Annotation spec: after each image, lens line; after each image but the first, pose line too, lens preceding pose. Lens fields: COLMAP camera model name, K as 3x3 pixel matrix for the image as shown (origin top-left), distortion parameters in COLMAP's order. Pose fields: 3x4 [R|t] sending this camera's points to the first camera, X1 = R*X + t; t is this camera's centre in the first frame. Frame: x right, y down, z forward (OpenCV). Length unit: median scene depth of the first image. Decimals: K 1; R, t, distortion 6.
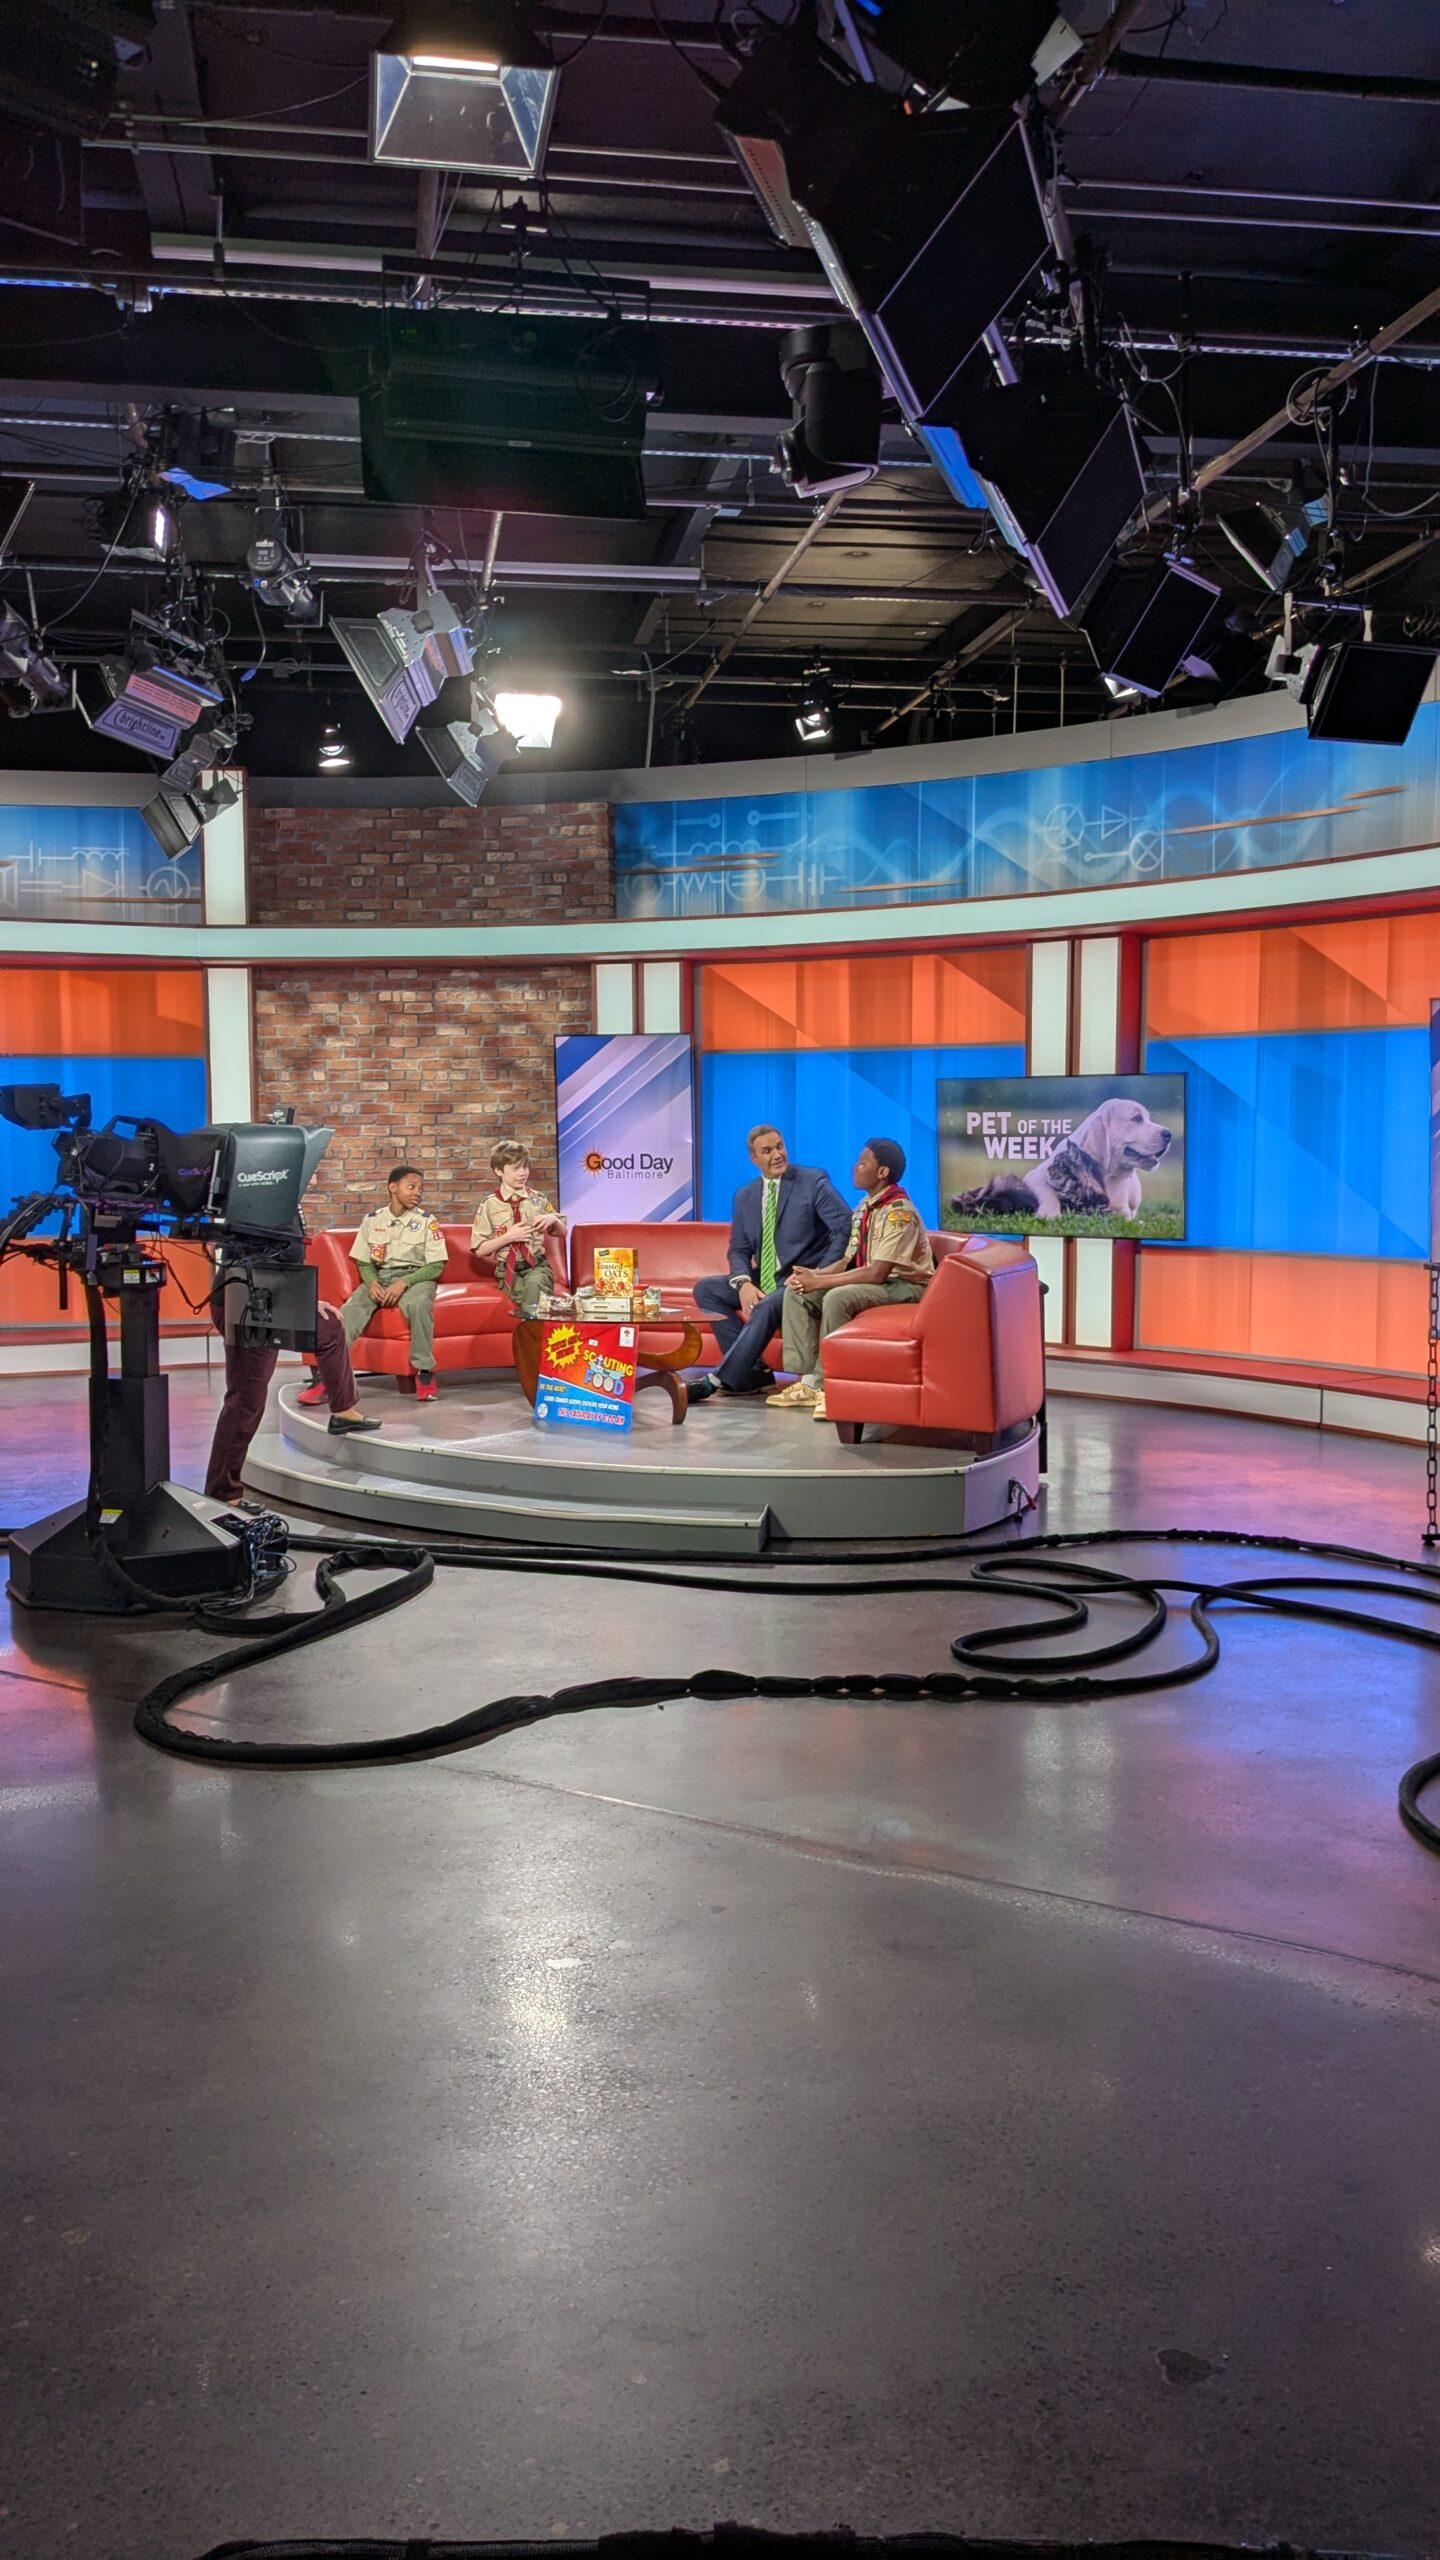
lens RADIAL K [[2000.9, 0, 720.0], [0, 2000.9, 1280.0], [0, 0, 1]] dist [0.120432, -0.195602]
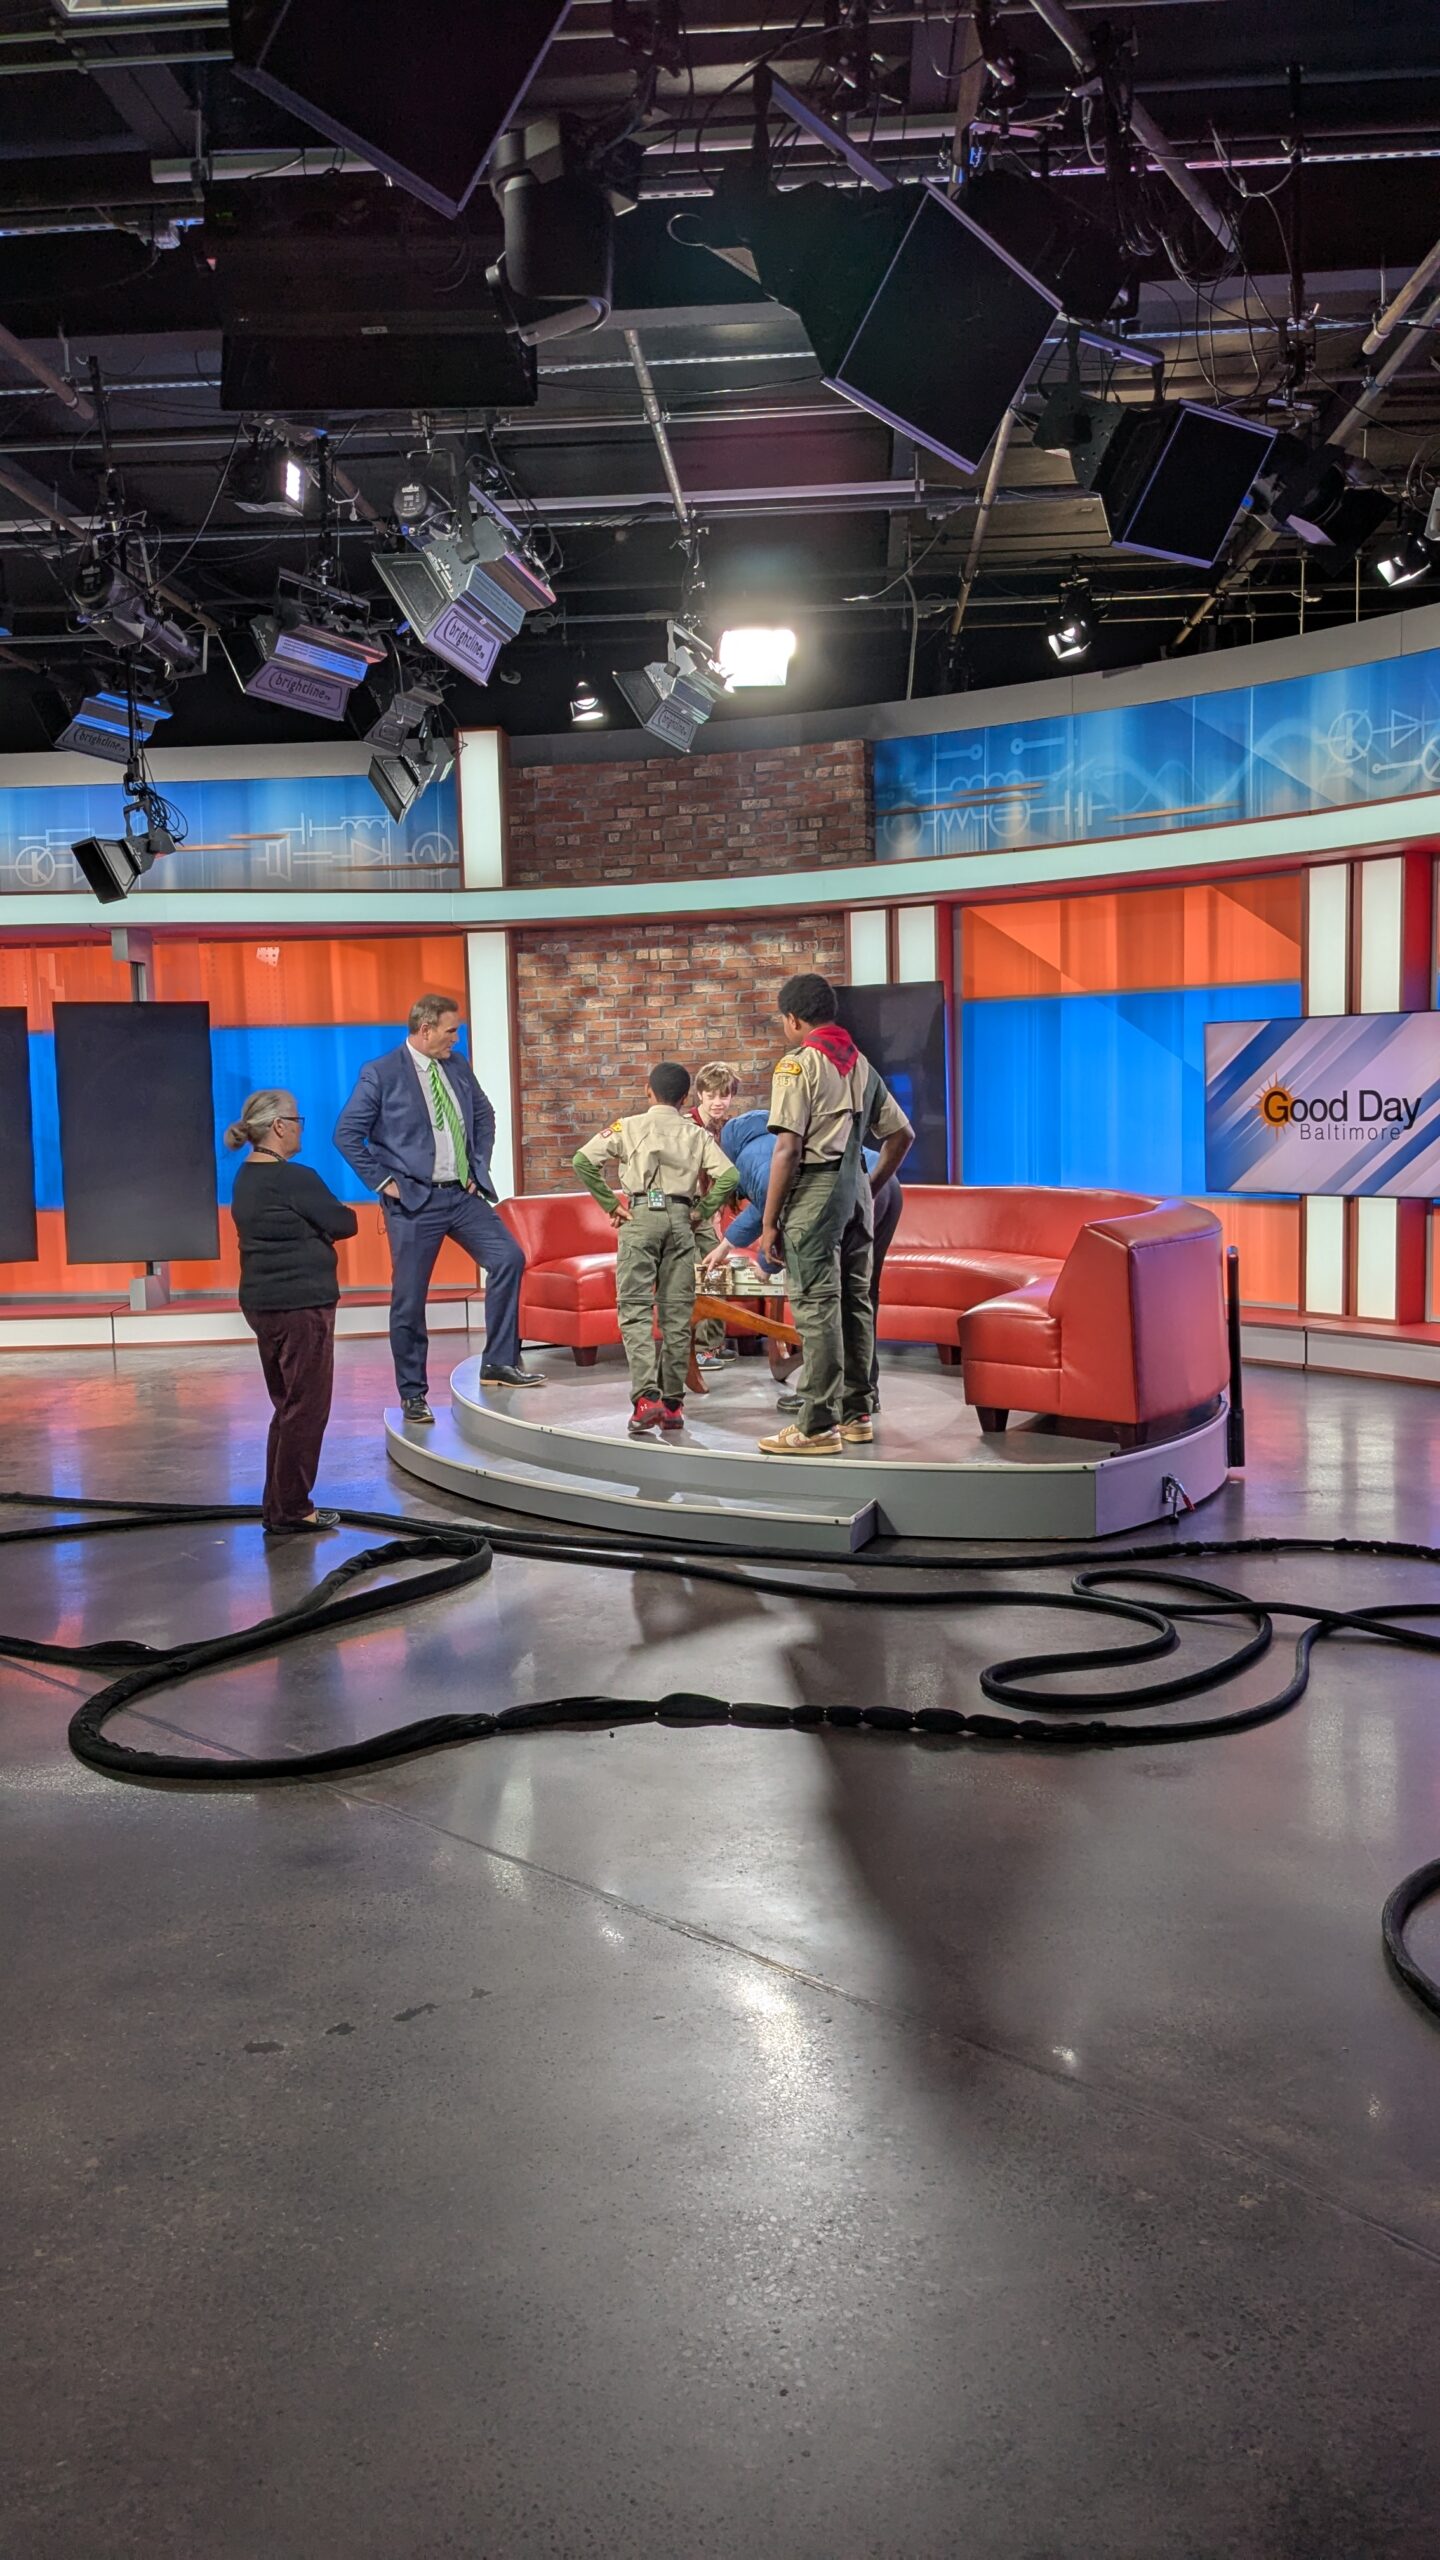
lens RADIAL K [[2000.9, 0, 720.0], [0, 2000.9, 1280.0], [0, 0, 1]] dist [0.120432, -0.195602]
pose [[0.975211, 0.001897, -0.221270, 0.096452], [0.003231, 0.999735, 0.022809, -0.005273], [0.221255, -0.022958, 0.974946, 0.058293]]
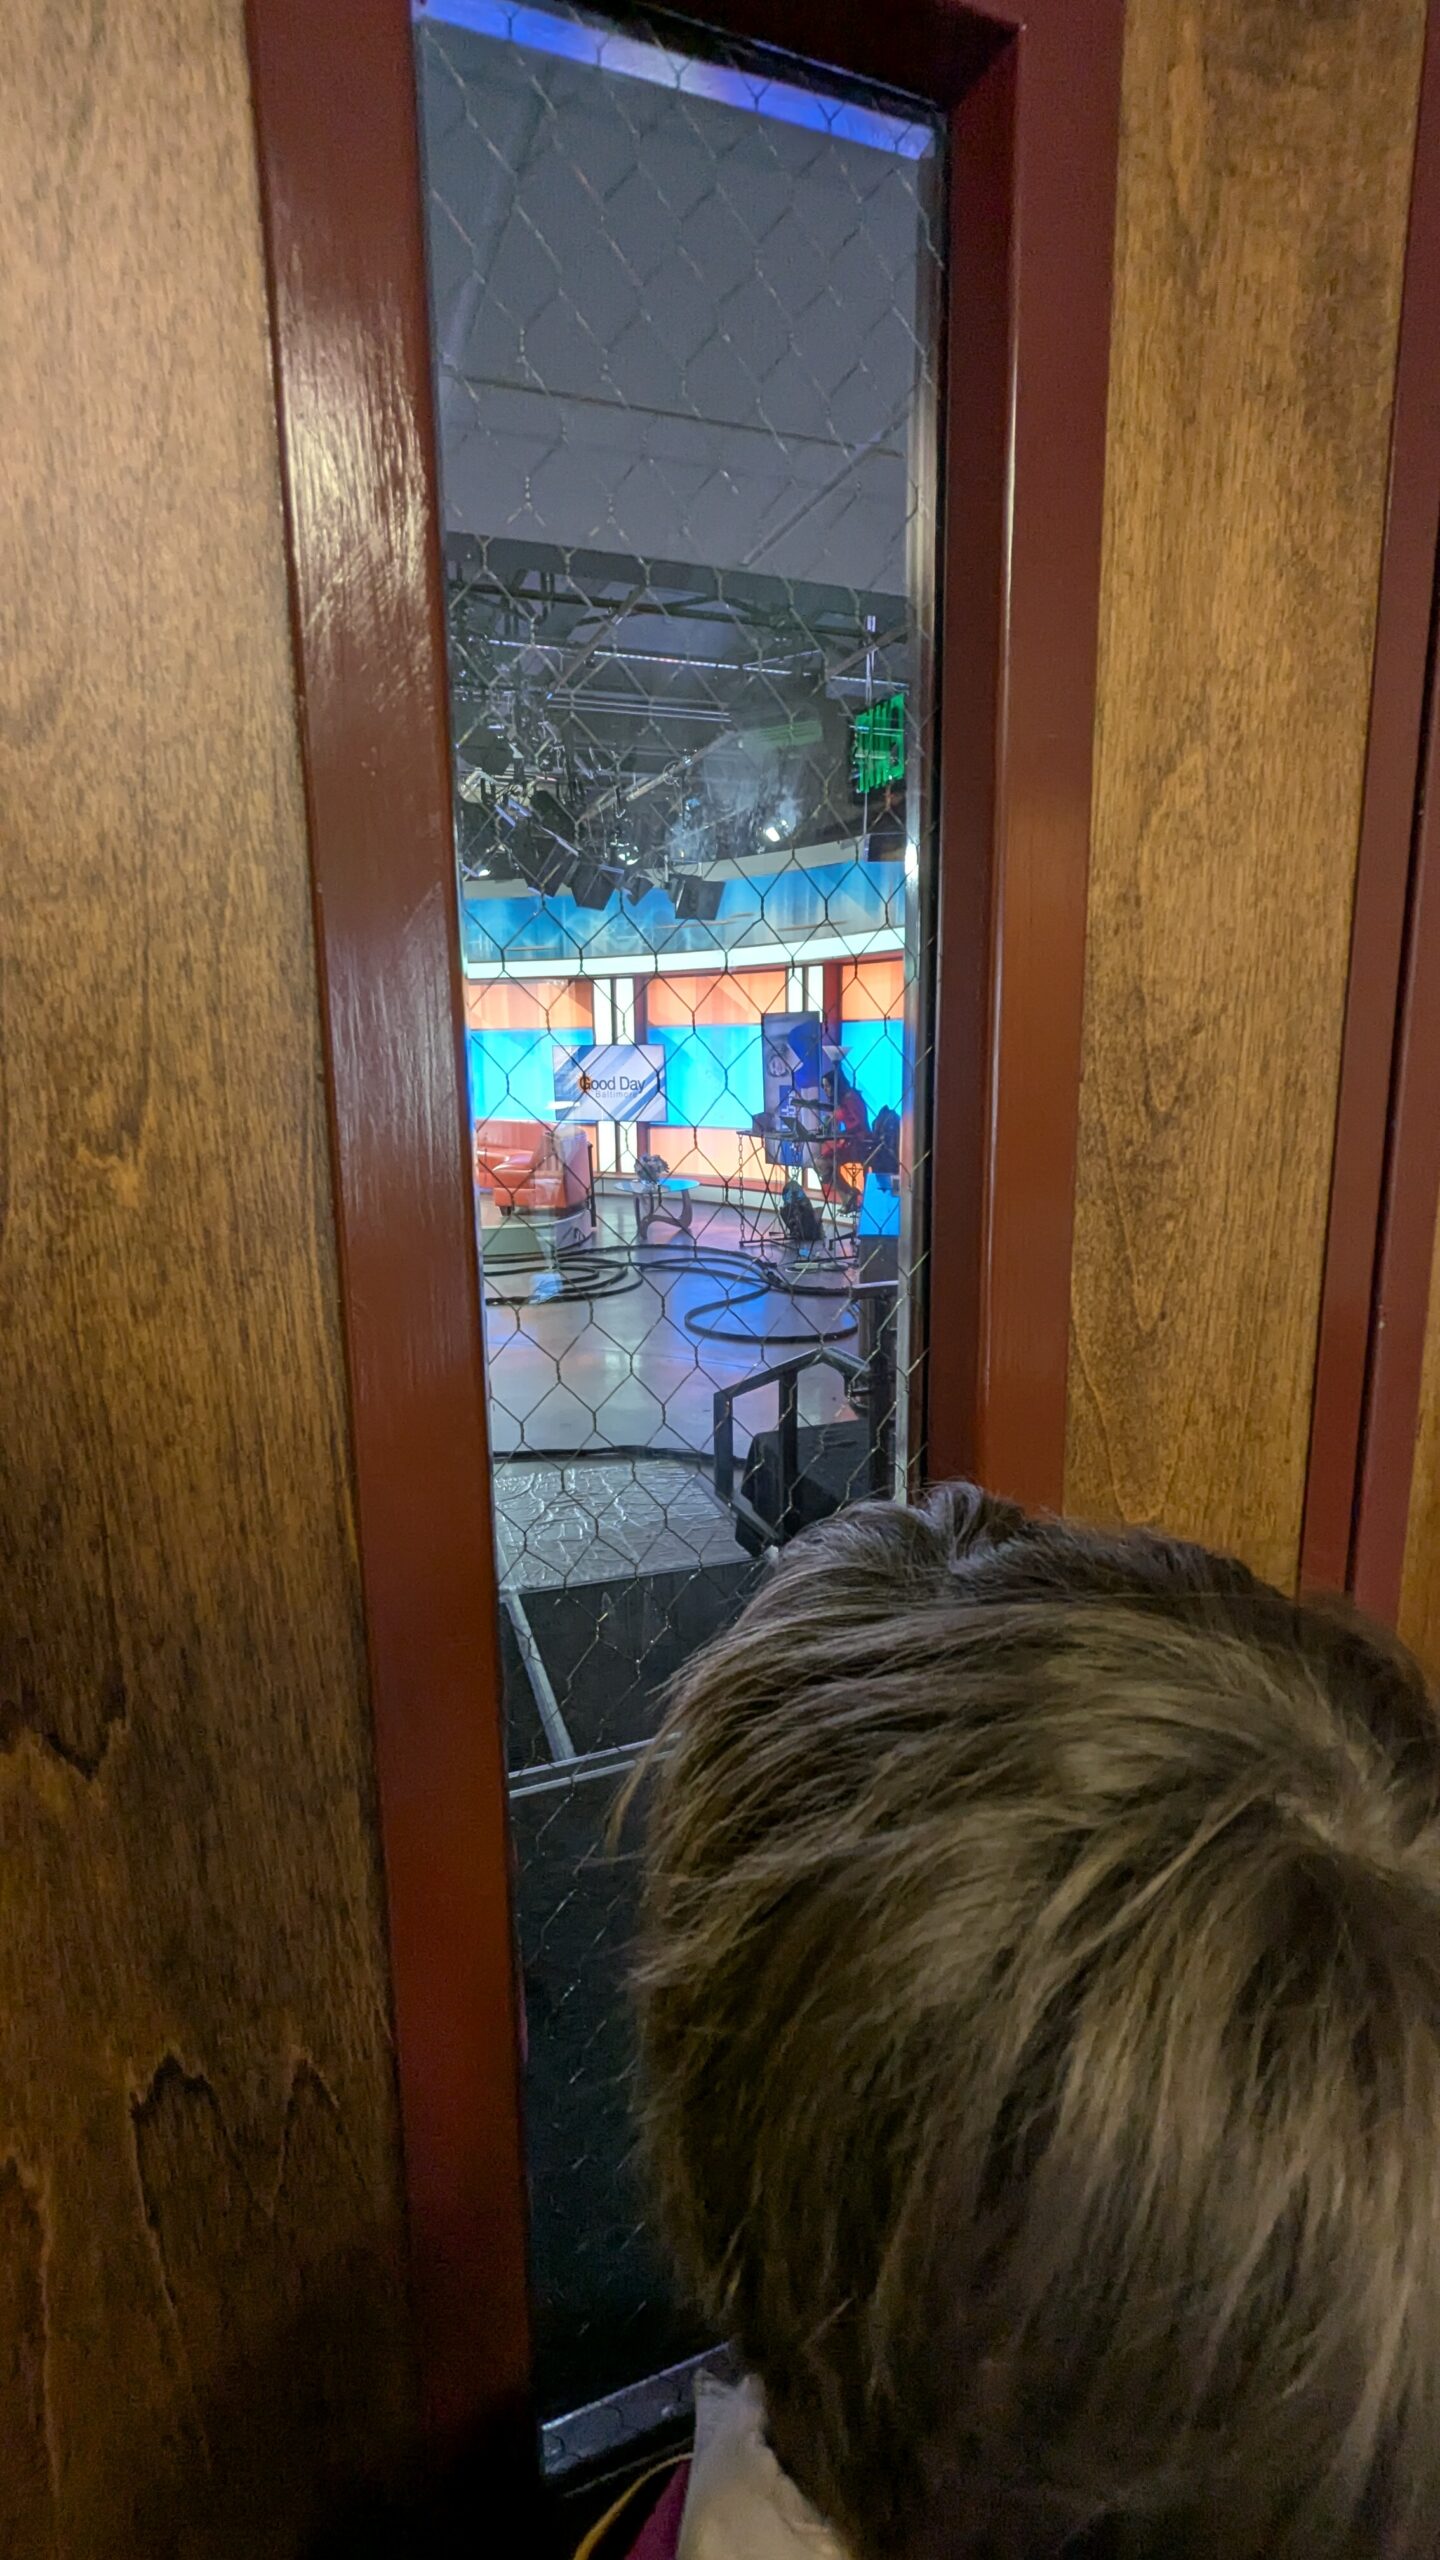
lens RADIAL K [[1223.1, 0, 718.5], [0, 1223.1, 1286.2], [0, 0, 1]] dist [0.016207, 0.000492]
pose [[0.978058, -0.049671, 0.202327, 0.009080], [0.026083, 0.992716, 0.117623, 0.001901], [-0.206695, -0.109765, 0.972229, -0.287668]]
